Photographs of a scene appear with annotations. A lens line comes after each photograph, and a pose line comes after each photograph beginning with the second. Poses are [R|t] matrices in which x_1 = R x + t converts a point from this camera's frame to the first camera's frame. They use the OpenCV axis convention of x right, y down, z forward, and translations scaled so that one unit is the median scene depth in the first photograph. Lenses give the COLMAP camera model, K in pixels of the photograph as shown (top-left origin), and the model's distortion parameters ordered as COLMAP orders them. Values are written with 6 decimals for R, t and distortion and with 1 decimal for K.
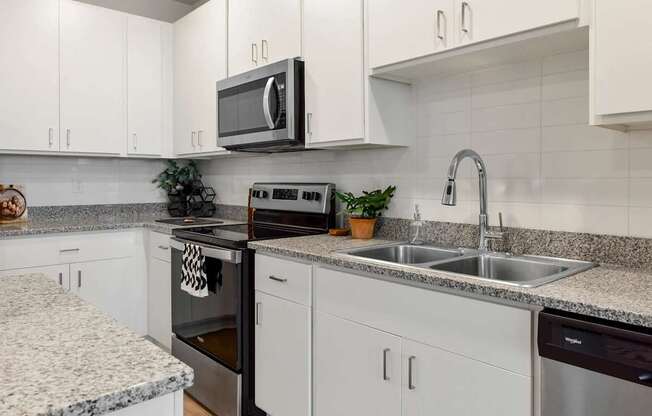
lens RADIAL K [[456.3, 0, 326.0], [0, 456.3, 208.0], [0, 0, 1]] dist [0.003772, -0.003417]
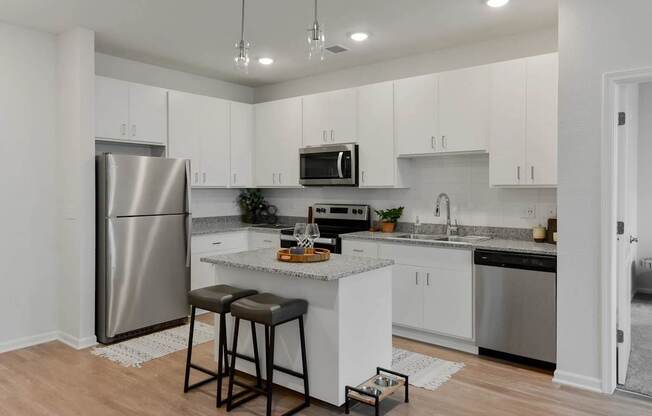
lens RADIAL K [[466.4, 0, 312.4], [0, 466.4, 222.7], [0, 0, 1]] dist [0.004271, -0.004663]
pose [[0.988931, -0.013724, 0.147741, -0.568094], [0.011527, 0.999810, 0.015718, -0.013487], [-0.147929, -0.013841, 0.988901, -1.029309]]
